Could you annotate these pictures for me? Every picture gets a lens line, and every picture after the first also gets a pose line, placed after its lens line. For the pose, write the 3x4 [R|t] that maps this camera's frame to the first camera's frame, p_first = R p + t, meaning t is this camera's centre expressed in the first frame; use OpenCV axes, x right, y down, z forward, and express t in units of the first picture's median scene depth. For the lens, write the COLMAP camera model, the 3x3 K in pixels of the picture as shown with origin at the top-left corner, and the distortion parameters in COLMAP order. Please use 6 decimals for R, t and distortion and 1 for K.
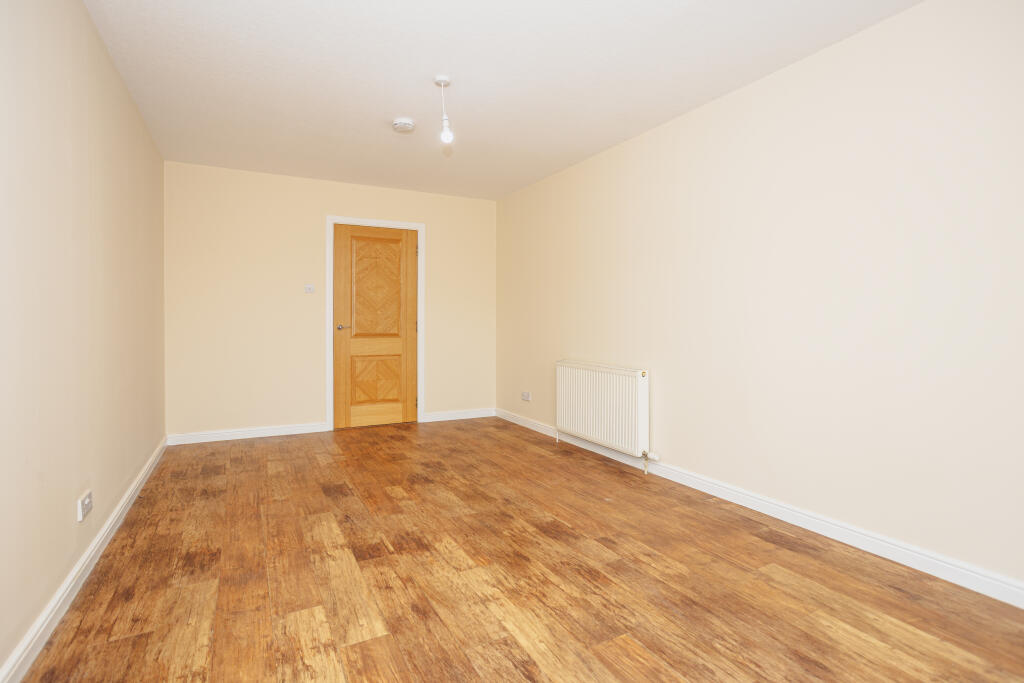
lens RADIAL K [[502.1, 0, 511.6], [0, 502.1, 341.0], [0, 0, 1]] dist [-0.027791, 0.007975]
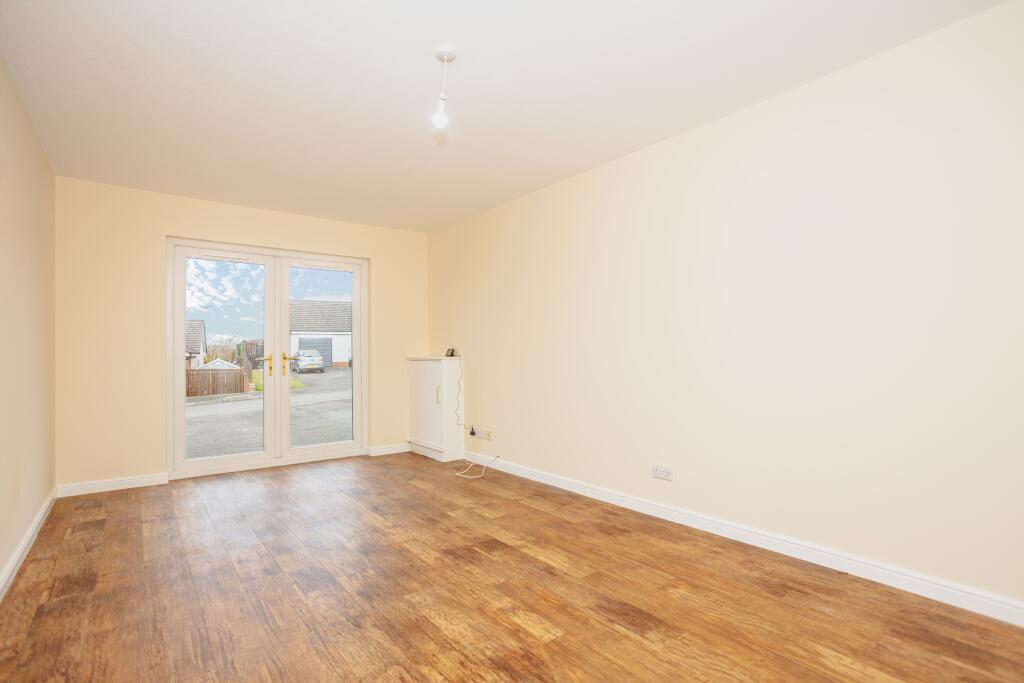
lens RADIAL K [[502.1, 0, 513.2], [0, 502.1, 342.7], [0, 0, 1]] dist [-0.027791, 0.007975]
pose [[-0.986238, 0.002647, -0.165313, -0.129714], [0.000381, 0.999906, 0.013737, -0.076844], [0.165334, 0.013485, -0.986145, 2.072957]]
